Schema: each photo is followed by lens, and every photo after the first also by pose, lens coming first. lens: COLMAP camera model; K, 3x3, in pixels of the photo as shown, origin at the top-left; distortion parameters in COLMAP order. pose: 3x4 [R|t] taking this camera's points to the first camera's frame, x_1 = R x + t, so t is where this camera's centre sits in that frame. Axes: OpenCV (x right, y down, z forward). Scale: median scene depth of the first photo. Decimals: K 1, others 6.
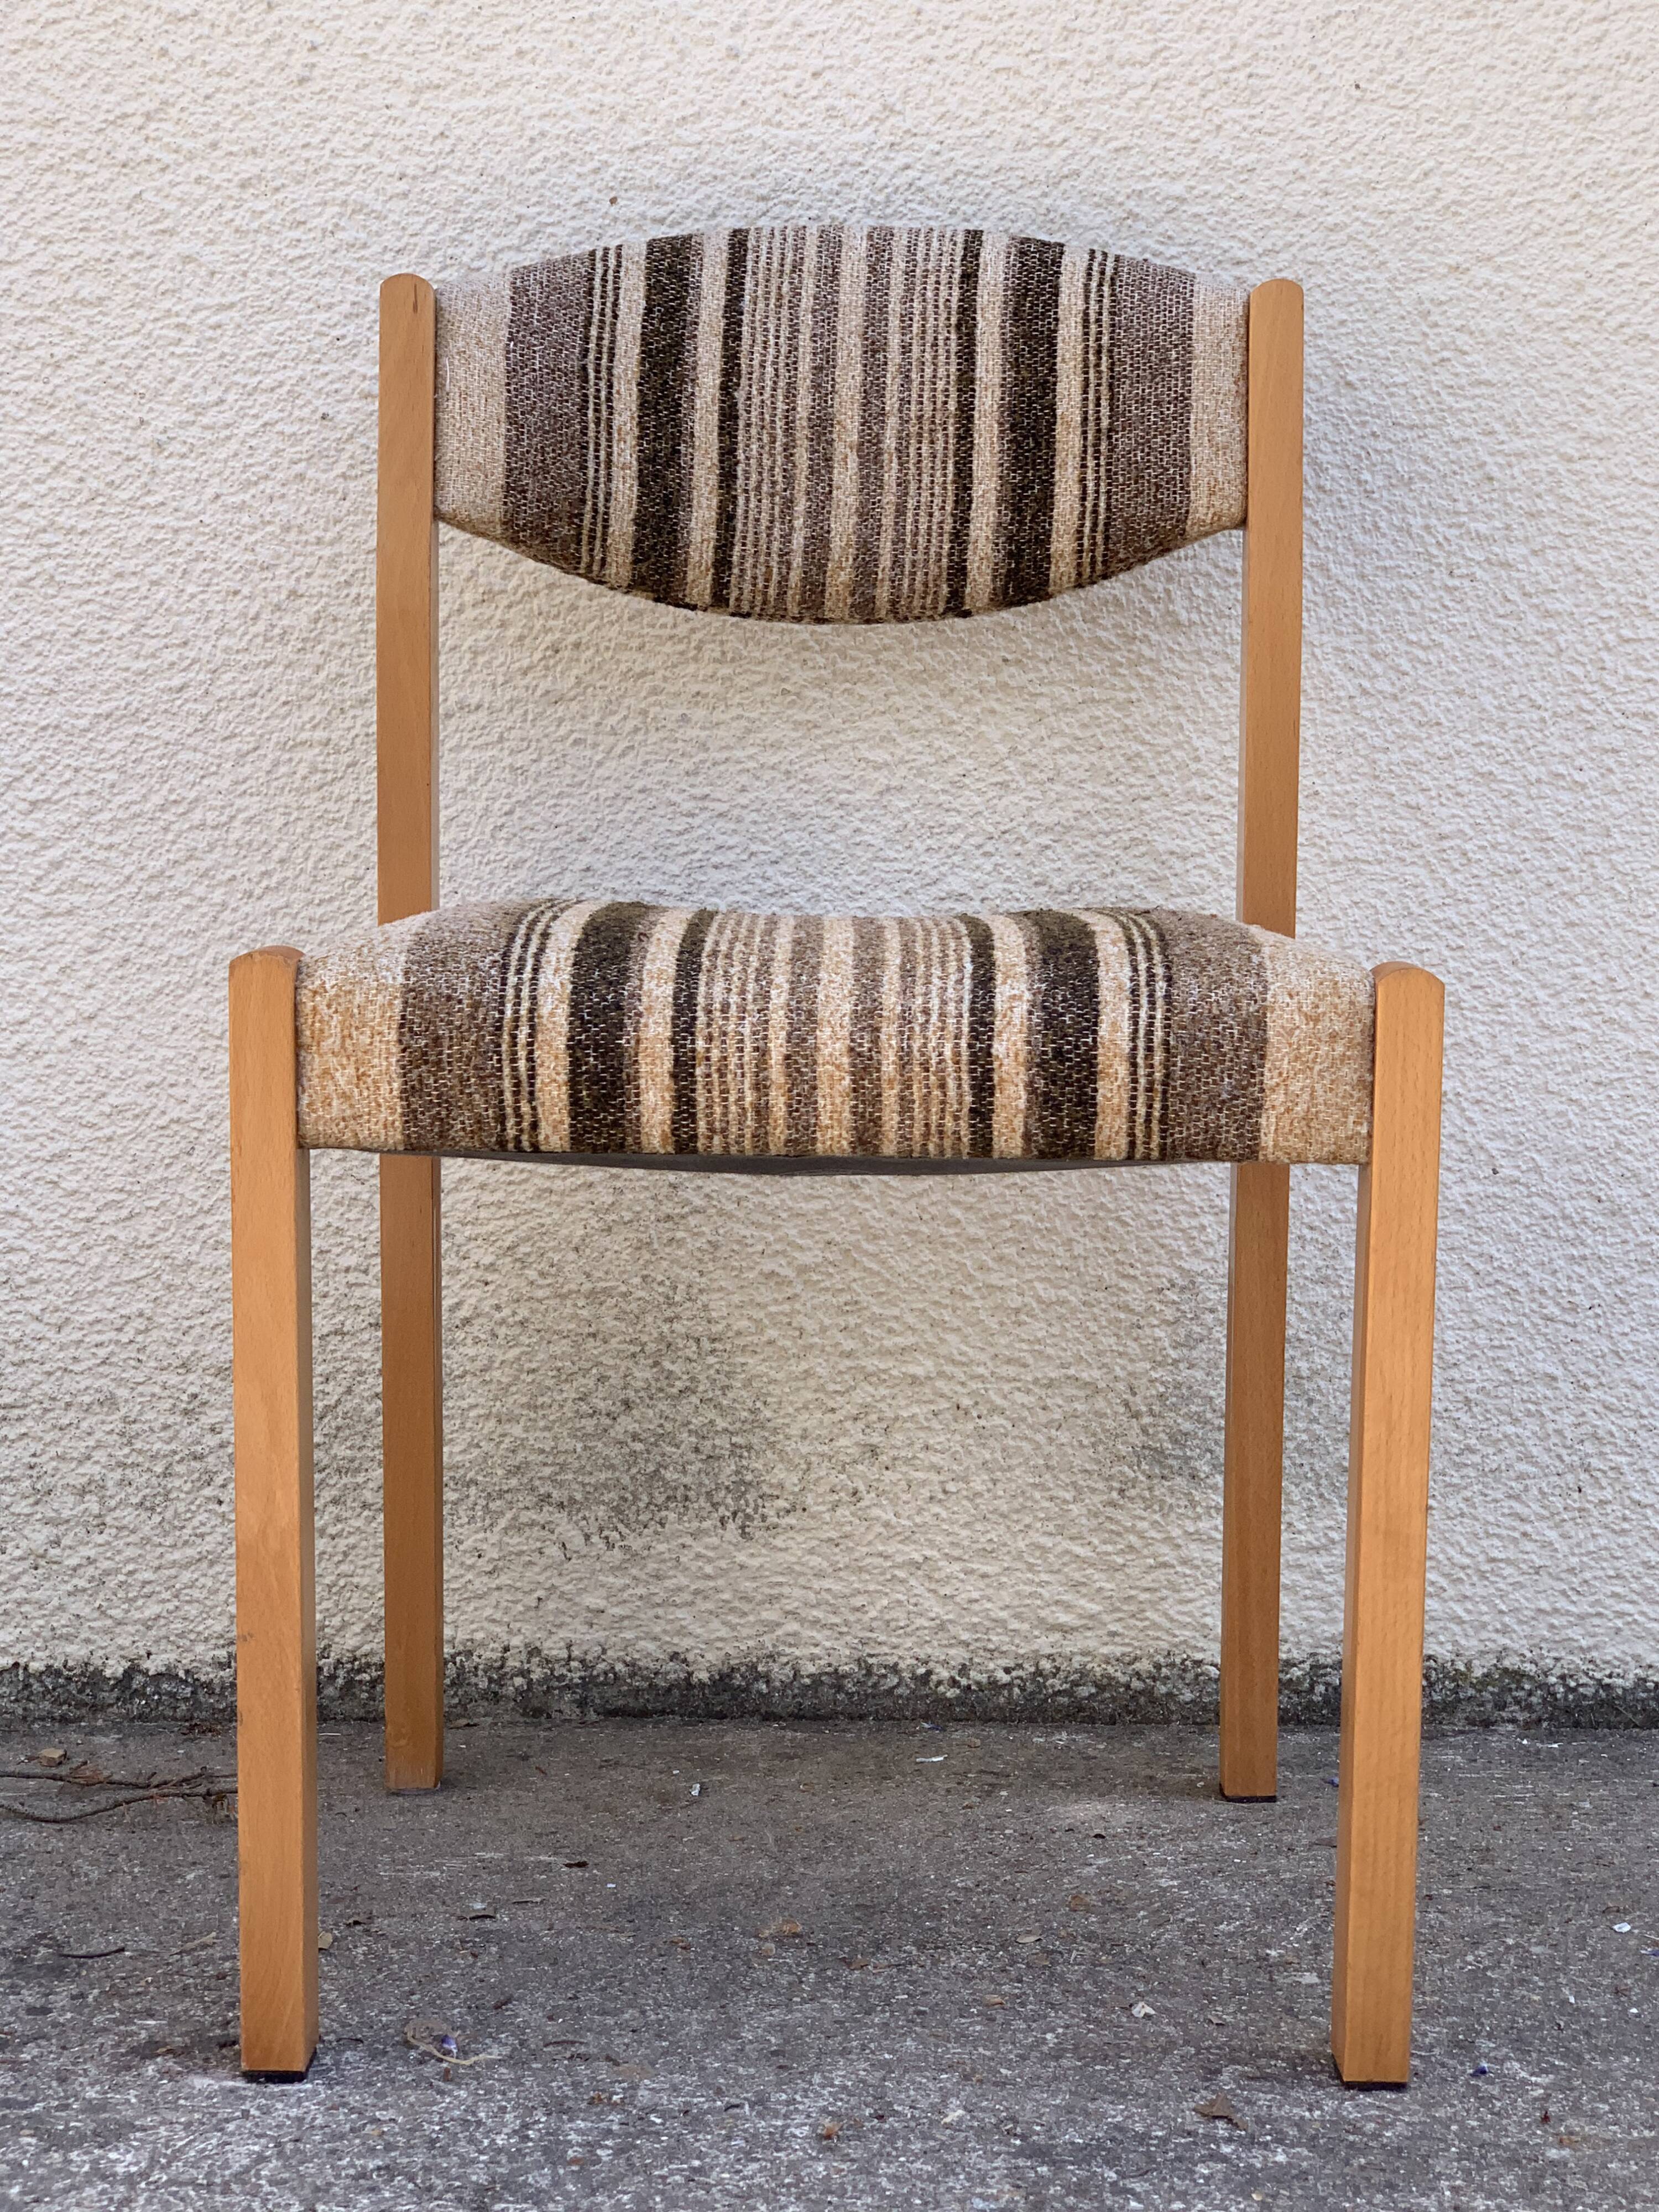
lens RADIAL K [[3648.4, 0, 831.2], [0, 3648.4, 1082.1], [0, 0, 1]] dist [0.073061, 0.000000]
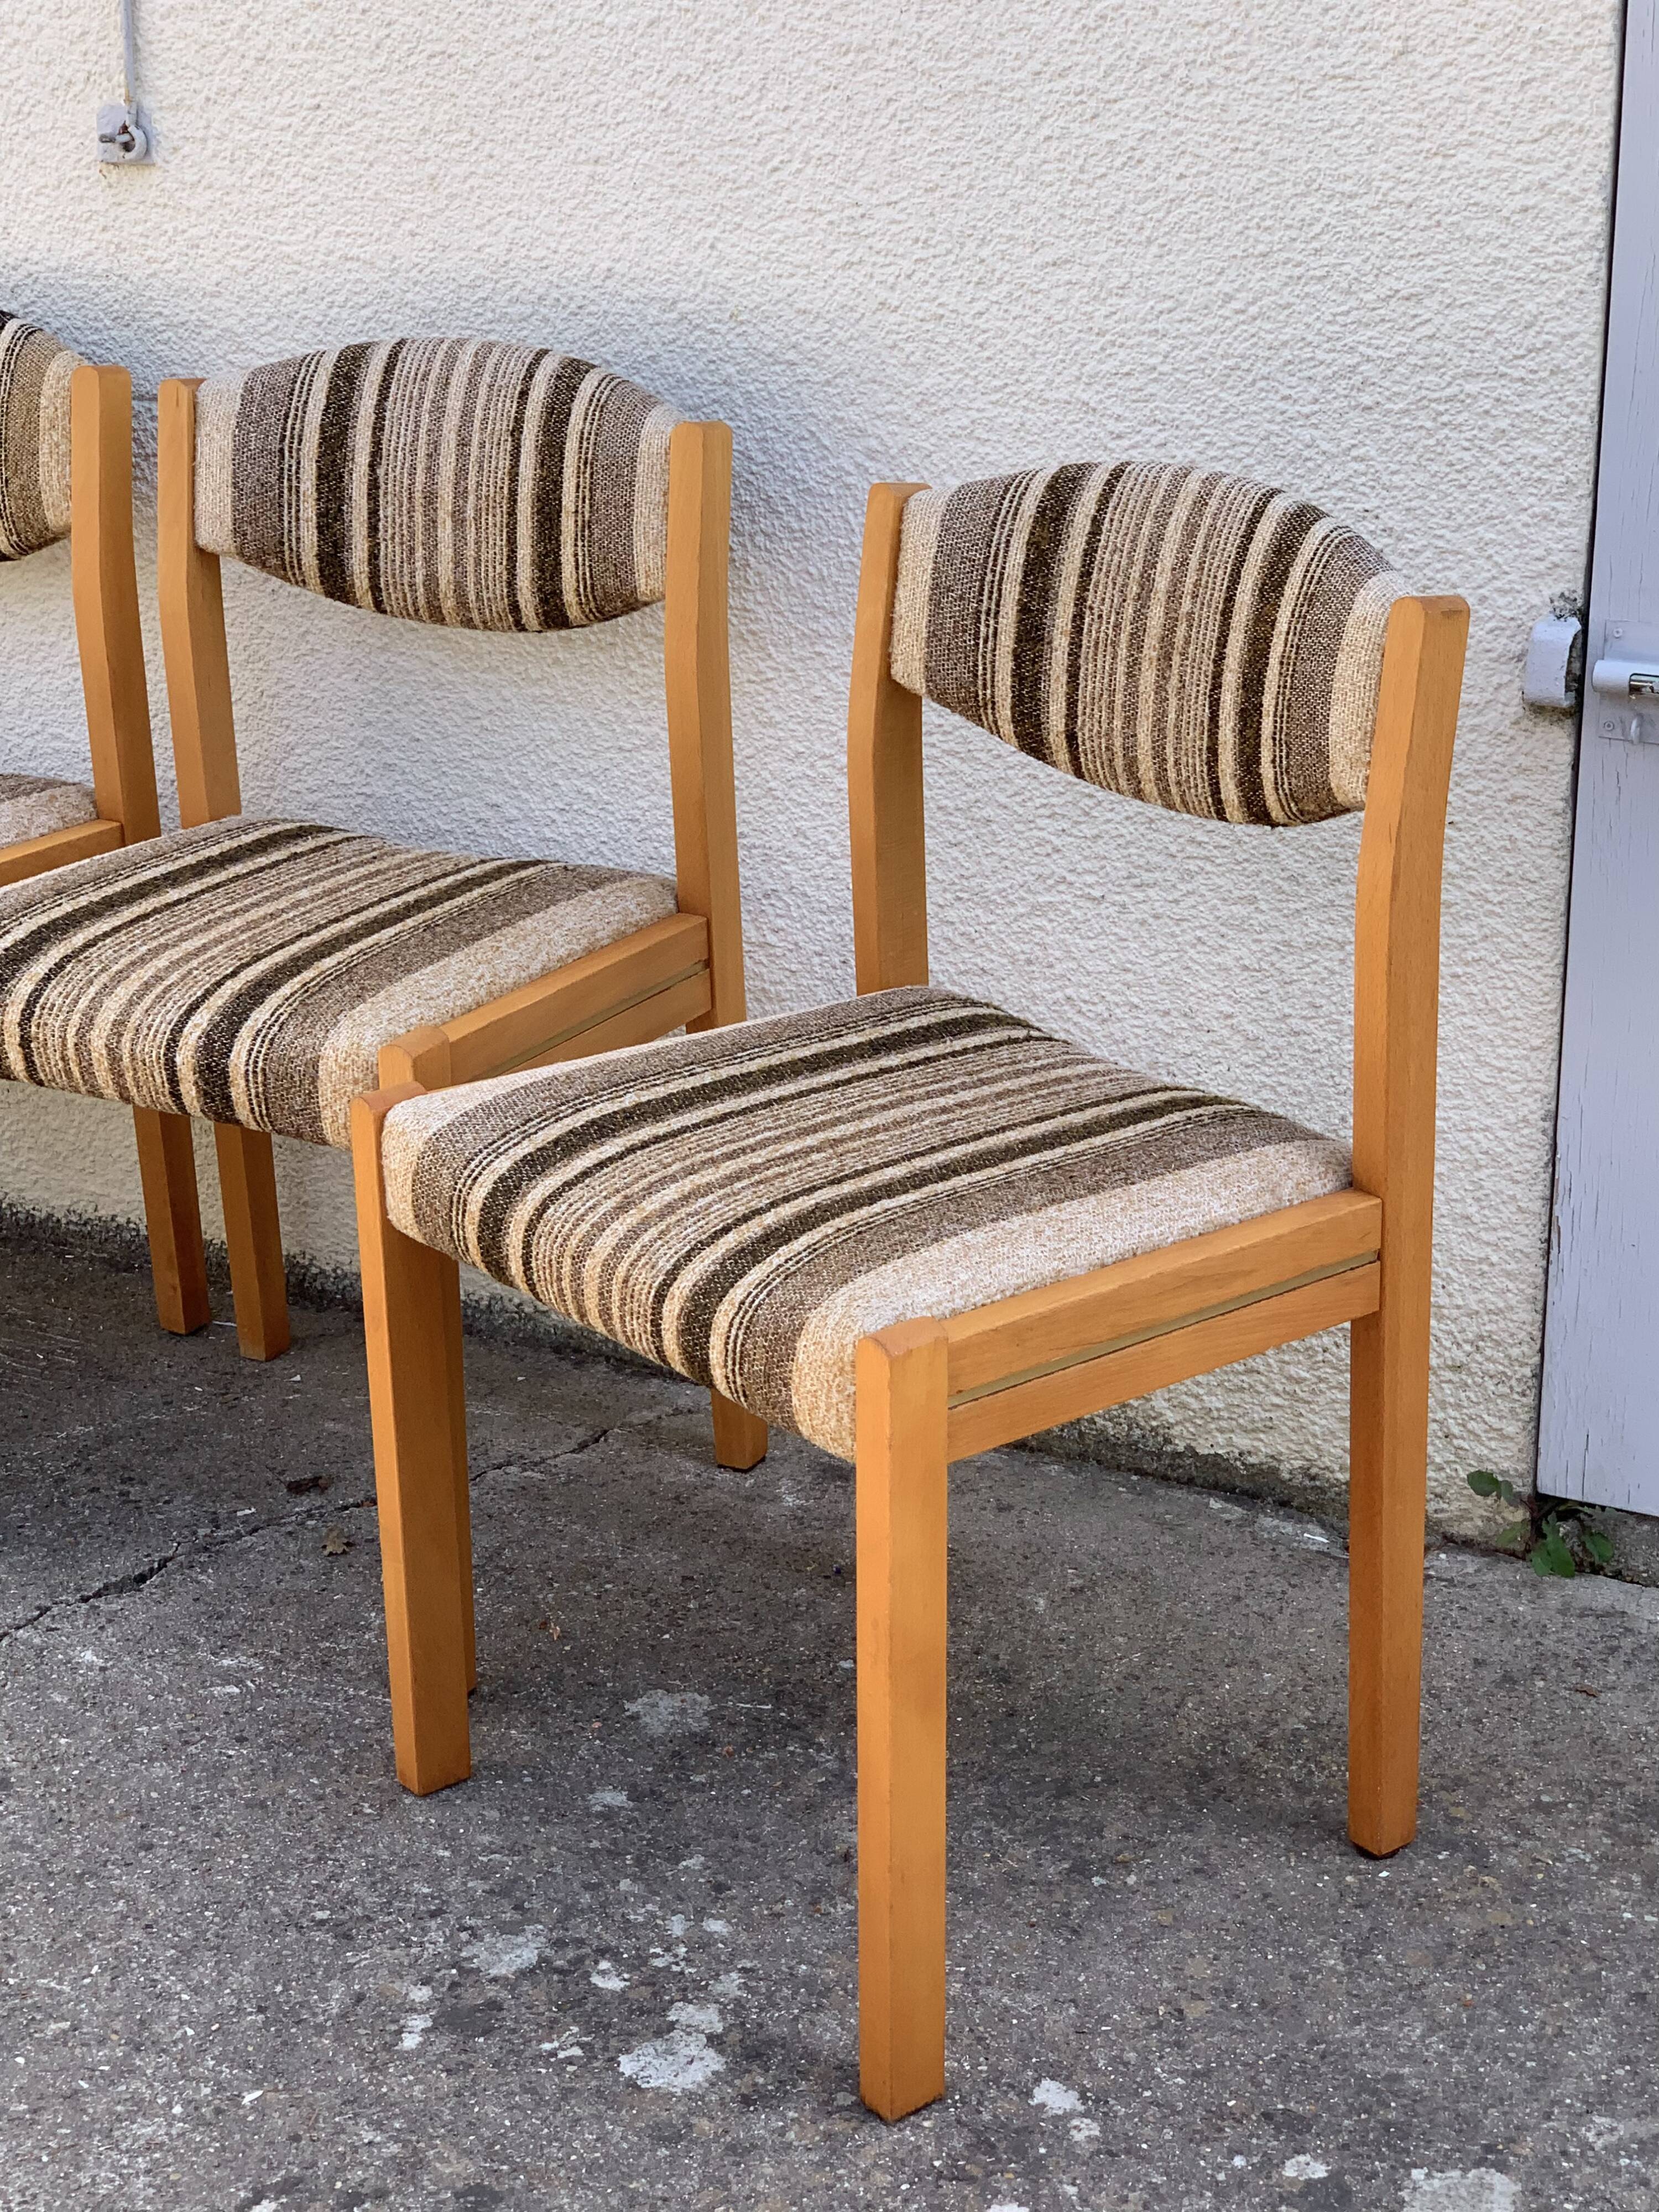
lens RADIAL K [[3855.8, 0, 817.1], [0, 3855.8, 1091.3], [0, 0, 1]] dist [0.060755, 0.000000]
pose [[0.888832, 0.153772, -0.431661, 1.212610], [-0.038503, 0.963744, 0.264036, -0.330200], [0.456612, -0.218064, 0.862528, -0.236139]]
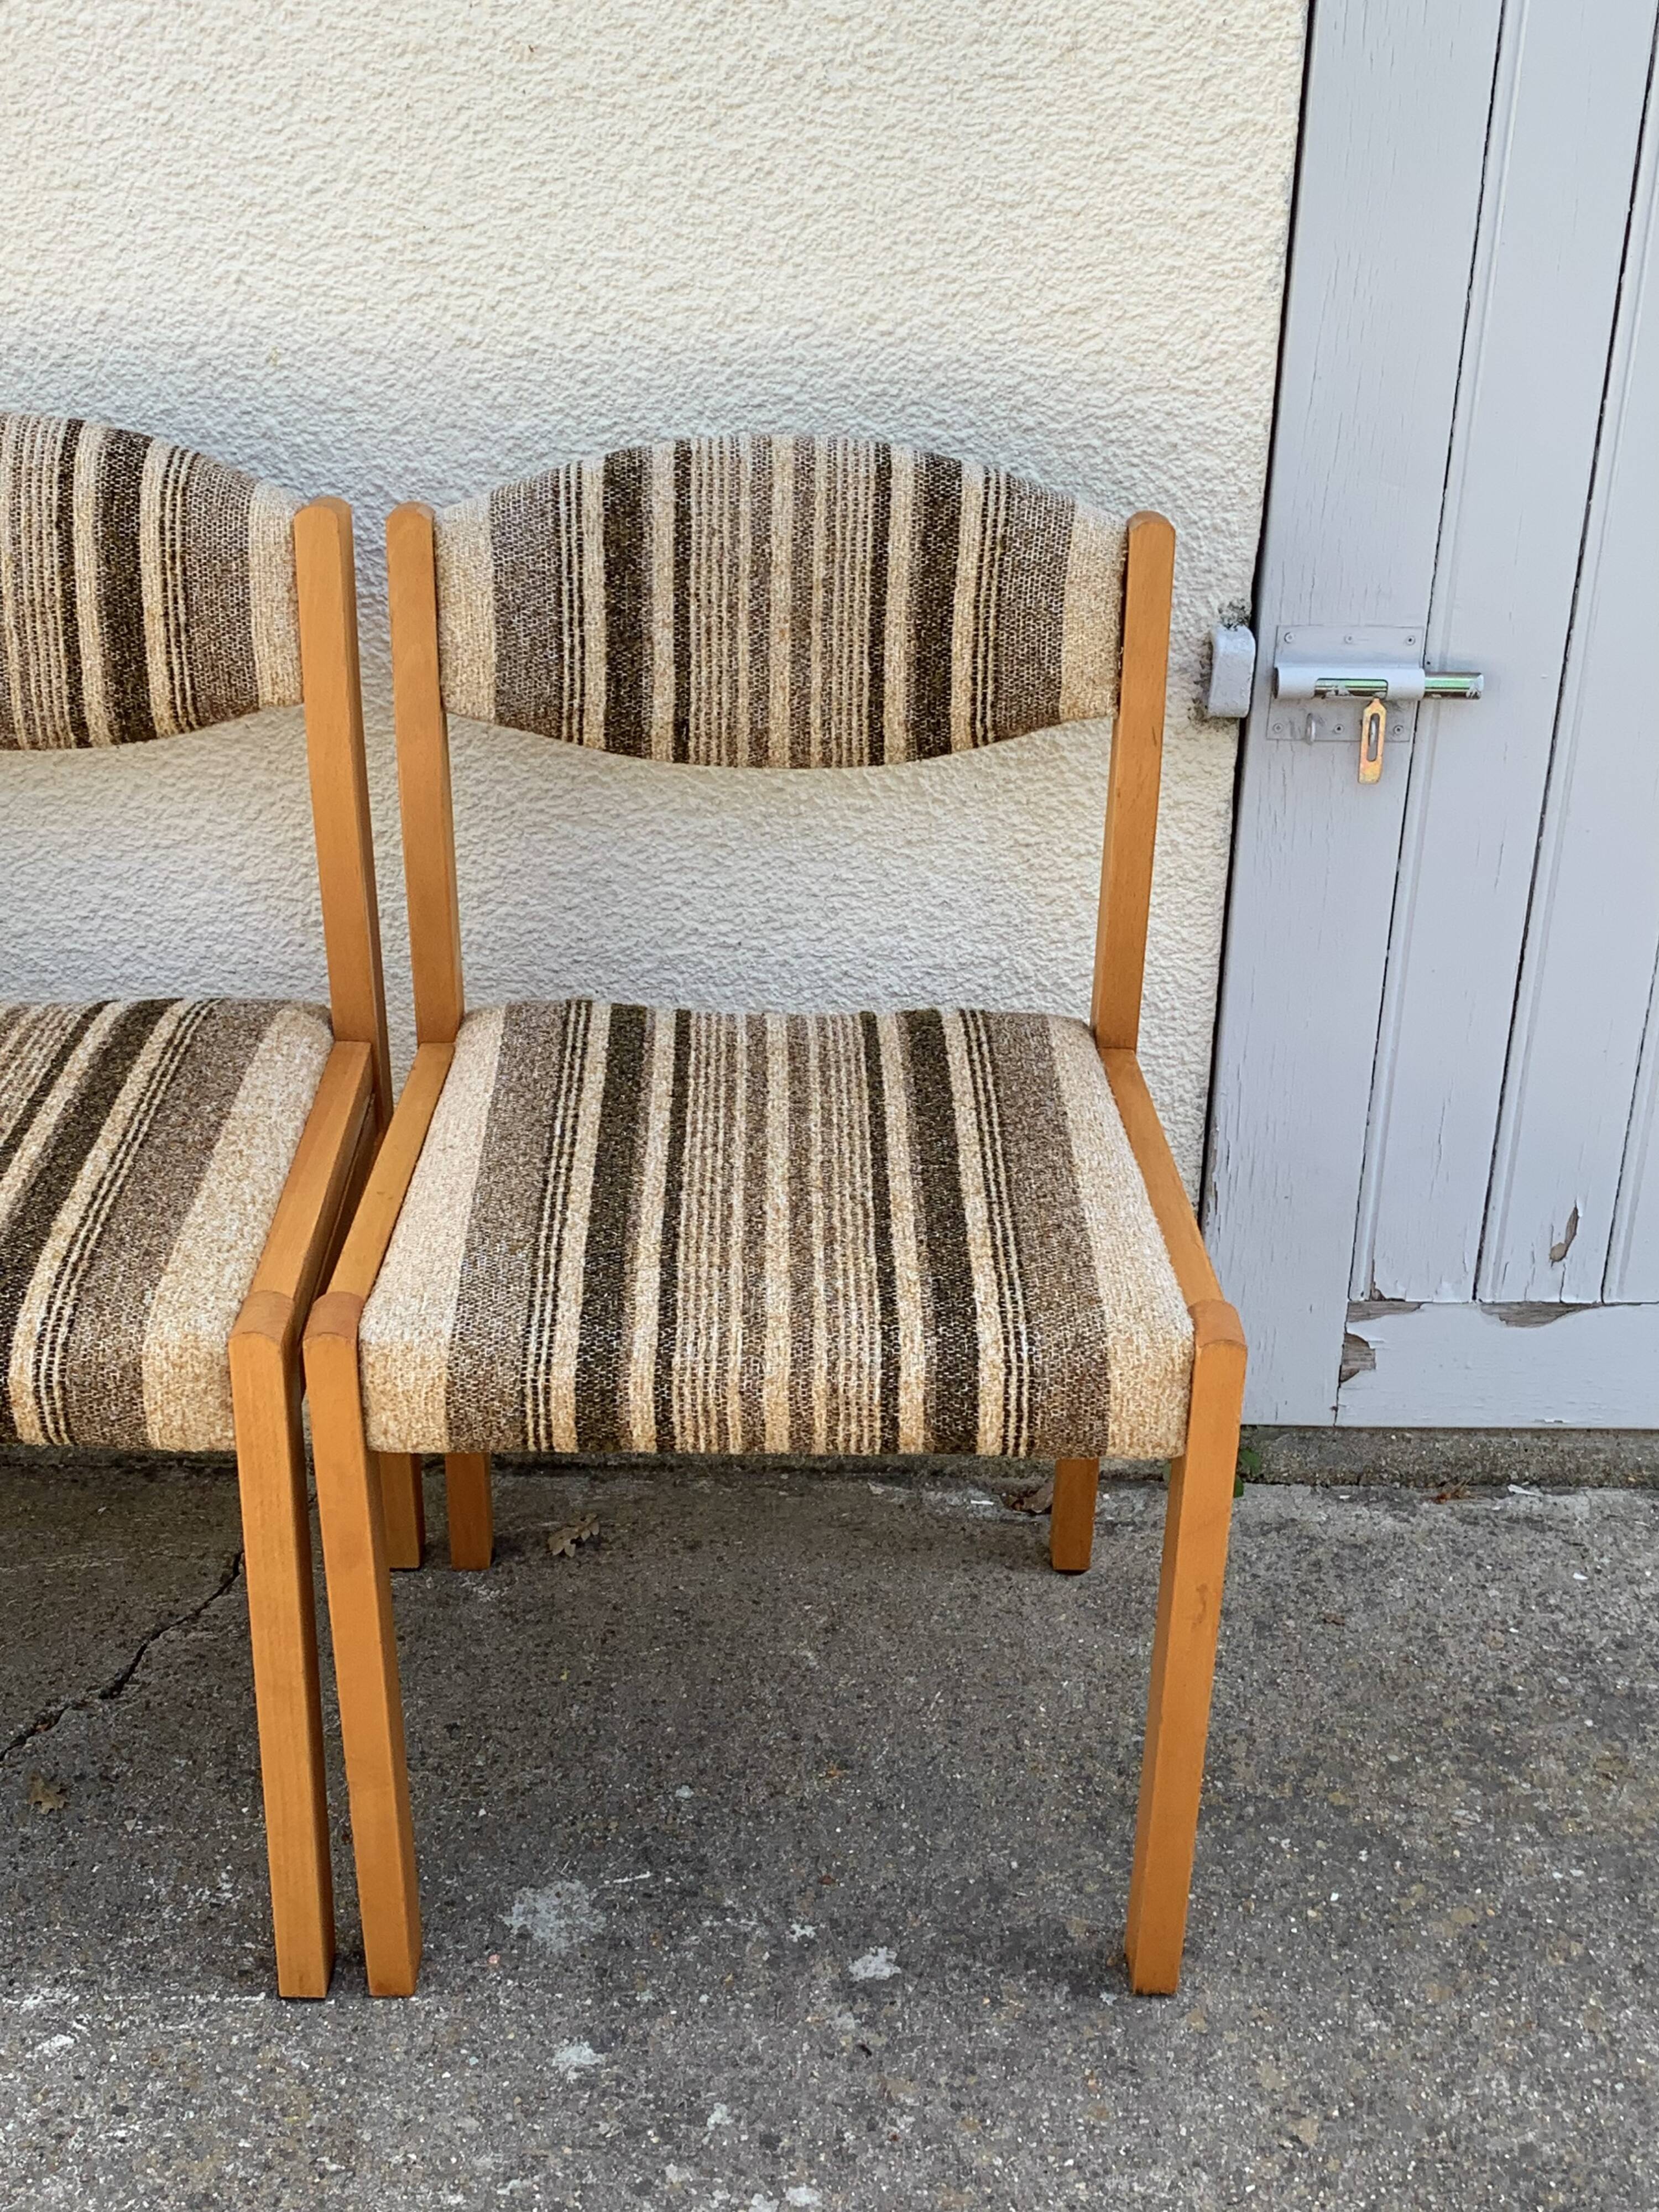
lens RADIAL K [[2827.4, 0, 841.7], [0, 2827.4, 1111.4], [0, 0, 1]] dist [0.071071, 0.000000]
pose [[0.999400, 0.019130, 0.028871, 0.713859], [-0.028742, 0.923206, 0.383229, -0.361194], [-0.019322, -0.383828, 0.923202, 0.076411]]
